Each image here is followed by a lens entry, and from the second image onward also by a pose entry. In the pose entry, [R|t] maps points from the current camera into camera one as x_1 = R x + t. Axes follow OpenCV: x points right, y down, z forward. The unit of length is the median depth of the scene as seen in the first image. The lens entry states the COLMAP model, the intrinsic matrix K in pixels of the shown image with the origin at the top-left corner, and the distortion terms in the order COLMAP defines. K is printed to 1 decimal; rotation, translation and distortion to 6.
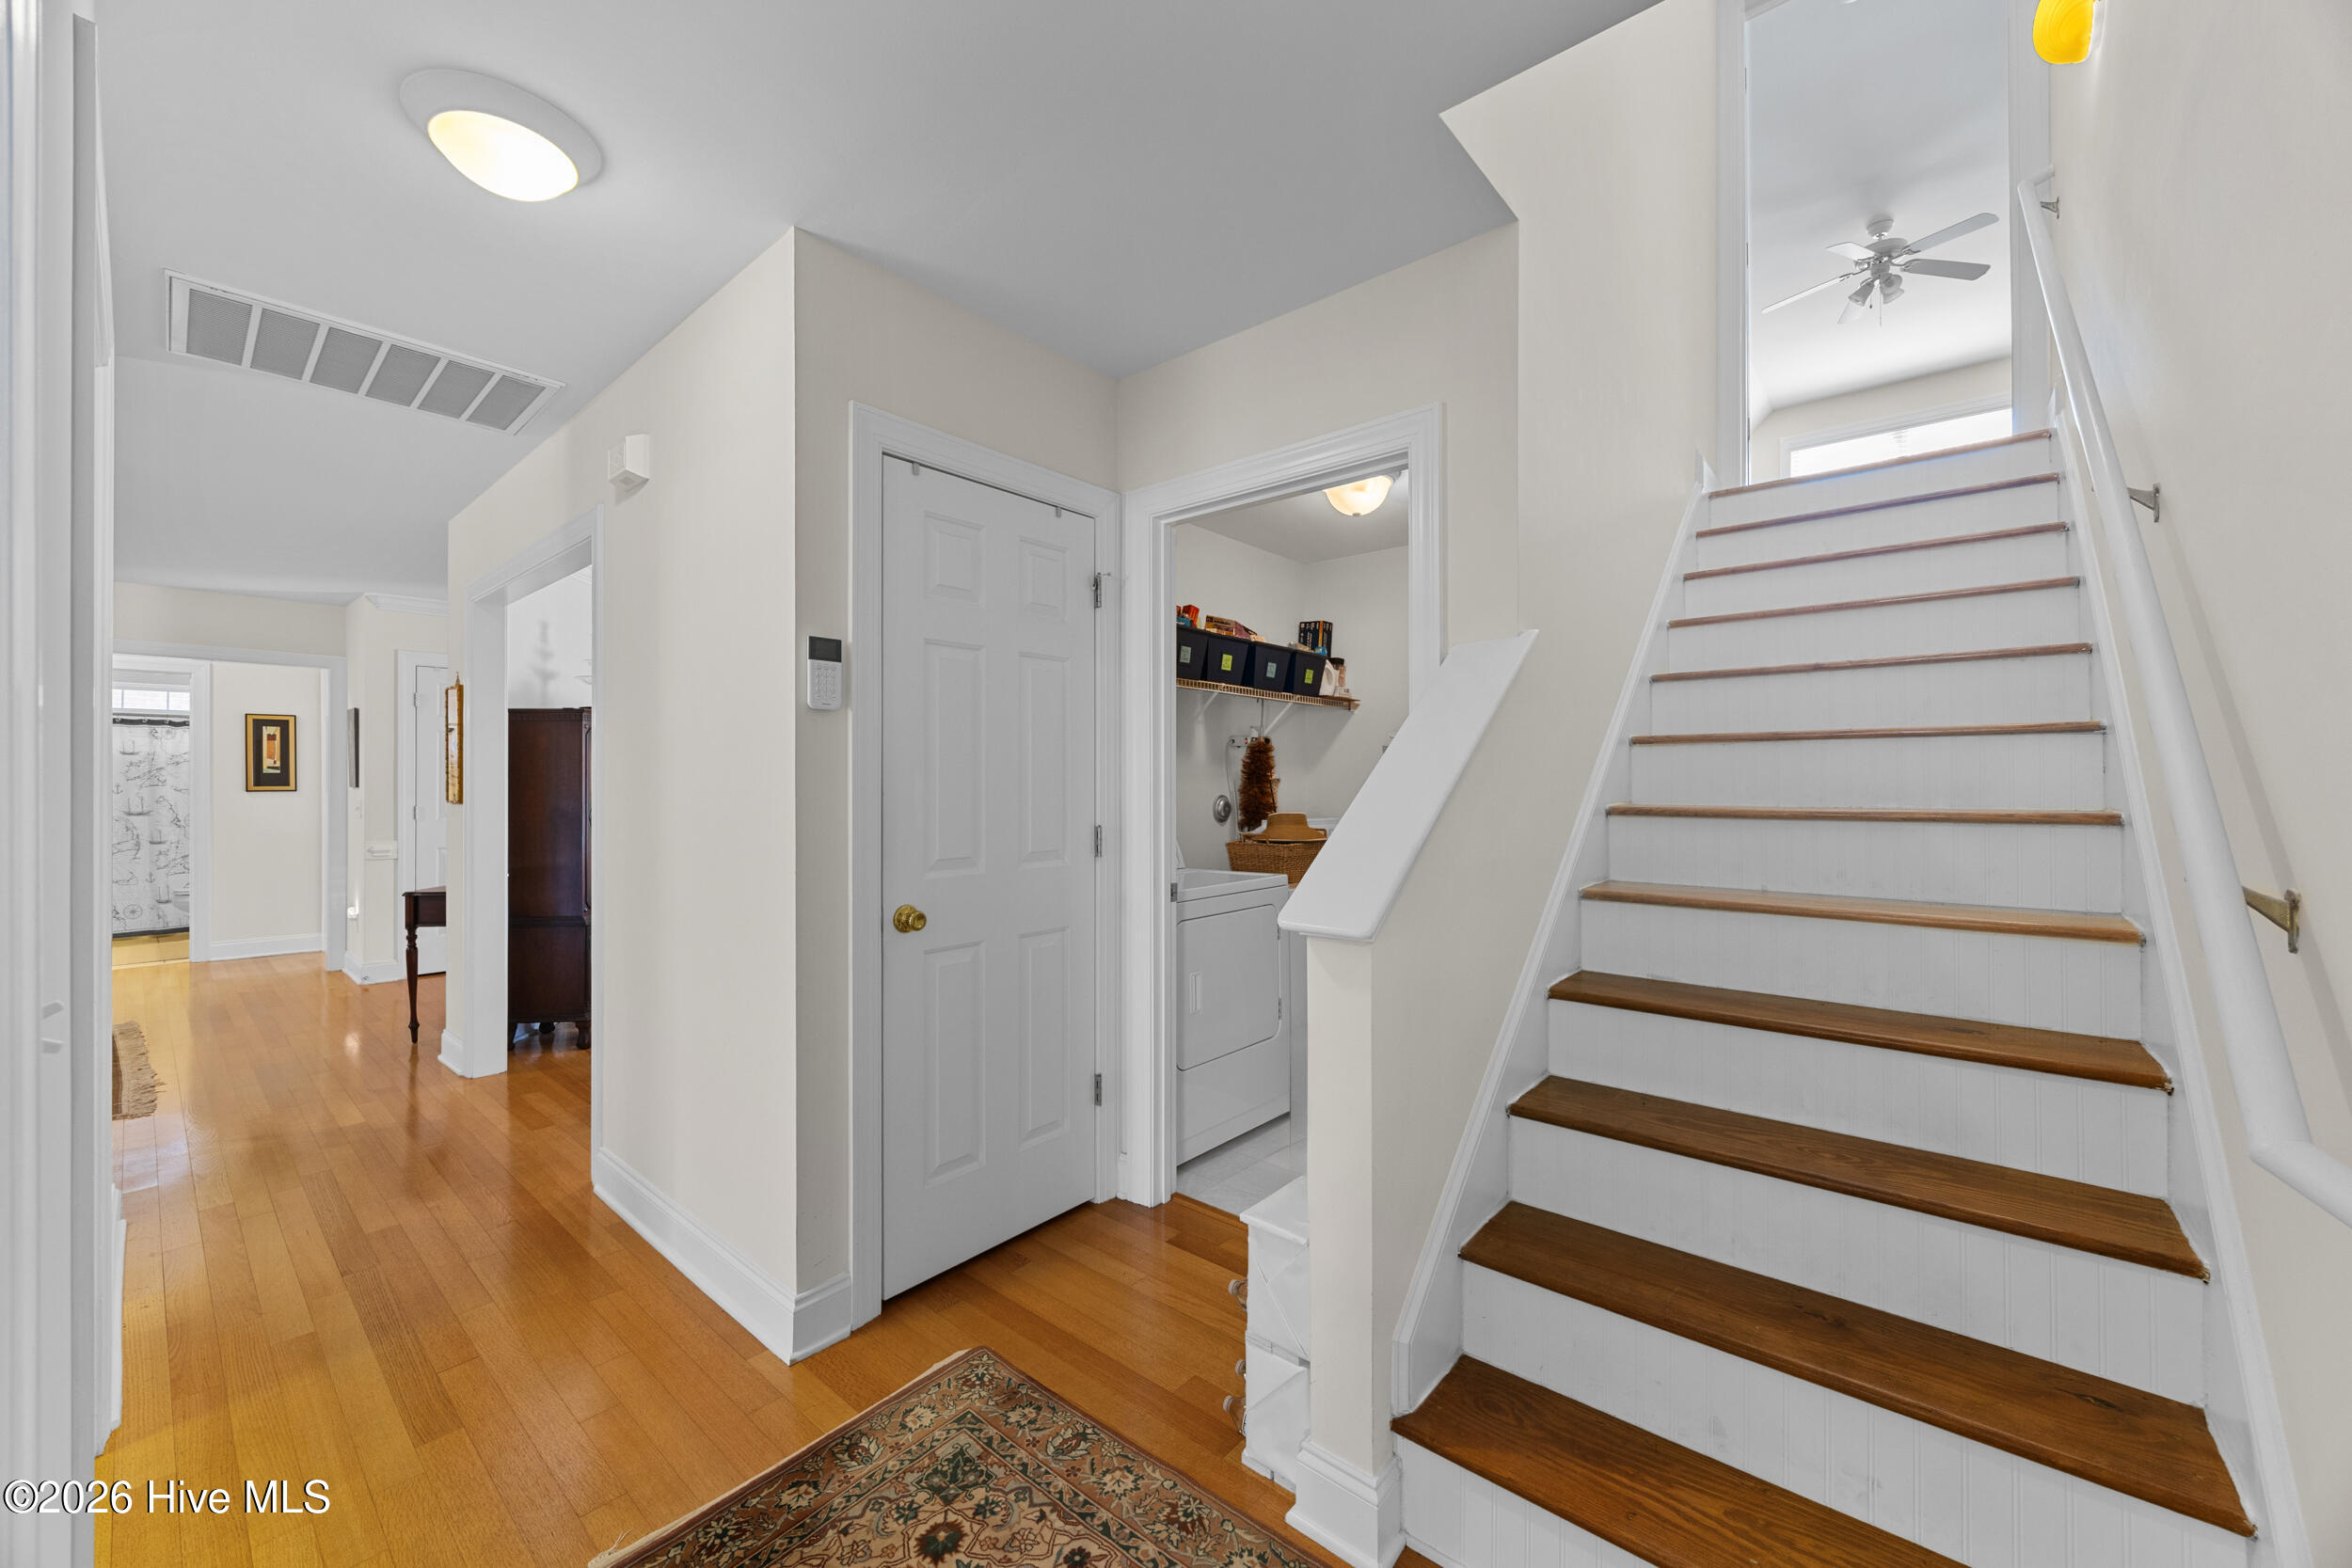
lens RADIAL K [[904.5, 0, 1169.7], [0, 904.5, 788.2], [0, 0, 1]] dist [0.000695, -0.000003]
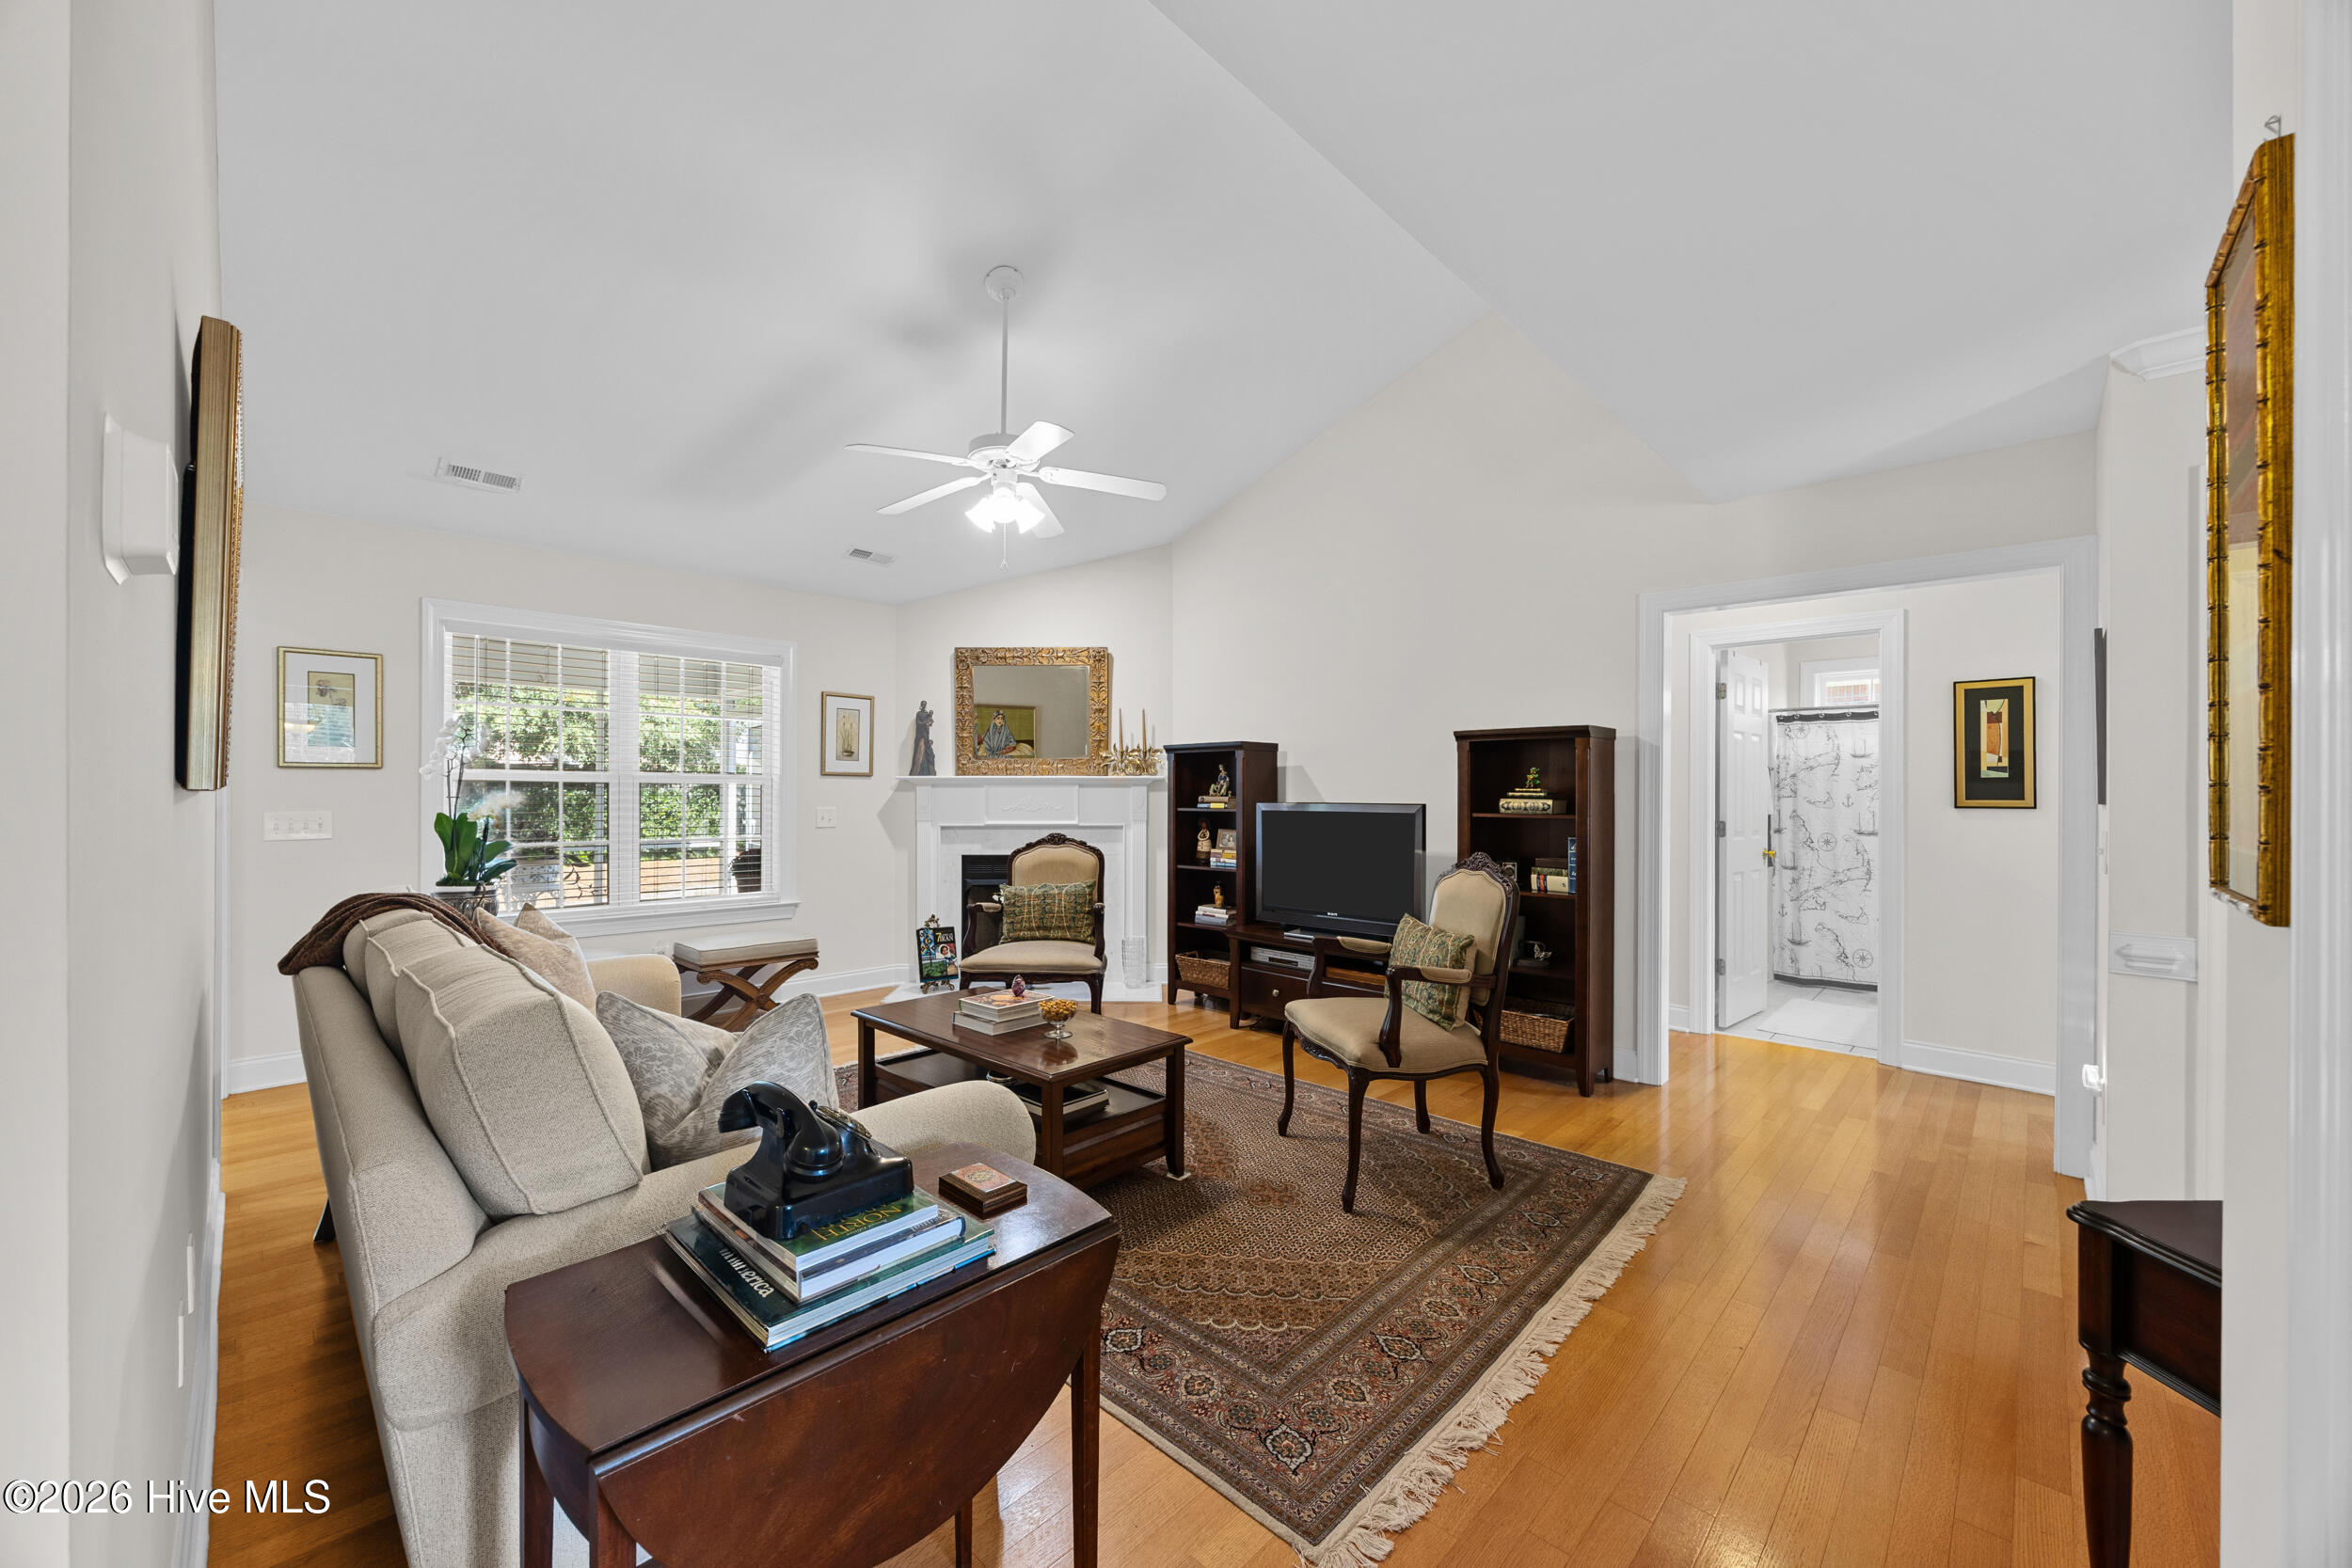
lens RADIAL K [[895.4, 0, 1172.3], [0, 895.4, 786.8], [0, 0, 1]] dist [-0.001088, 0.000114]
pose [[-0.055661, -0.006169, -0.998431, -0.371494], [-0.008392, 0.999948, -0.005711, -0.002657], [0.998414, 0.008061, -0.055710, 0.489723]]
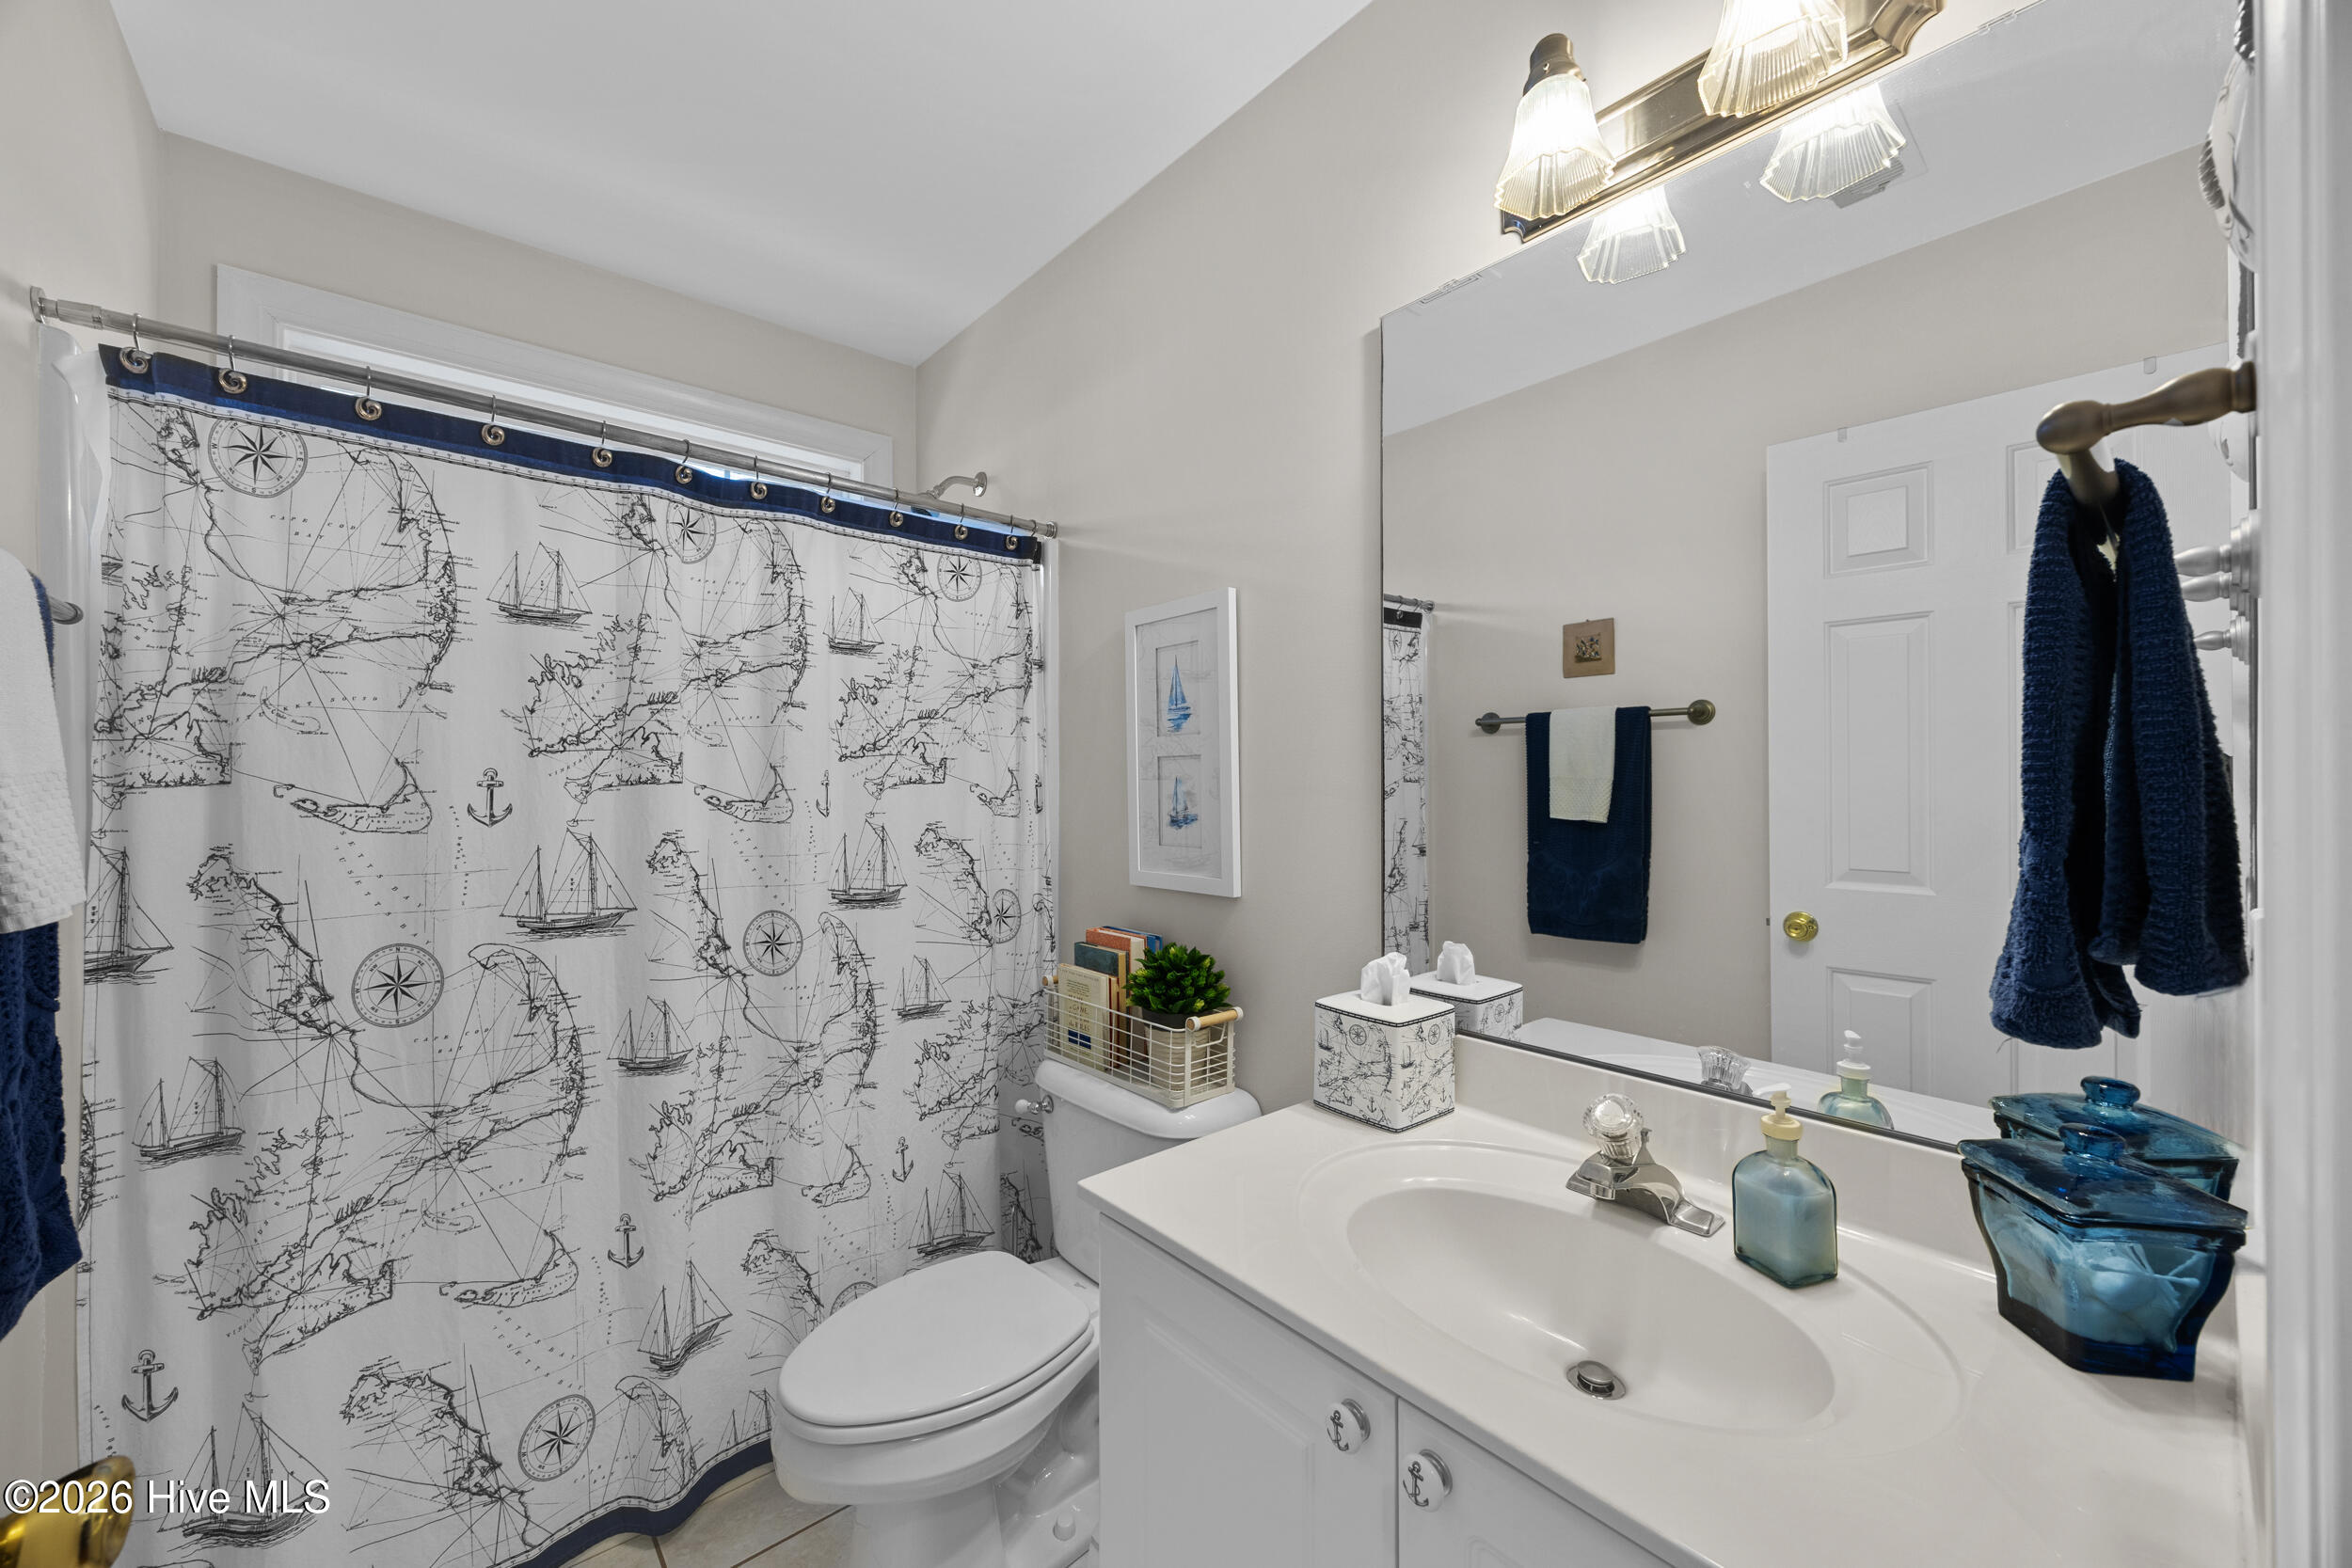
lens RADIAL K [[895.4, 0, 1172.3], [0, 895.4, 786.8], [0, 0, 1]] dist [-0.001088, 0.000114]
pose [[0.987144, -0.002080, -0.159820, -1.081911], [0.001752, 0.999996, -0.002192, -0.001309], [0.159824, 0.001884, 0.987144, 0.914483]]
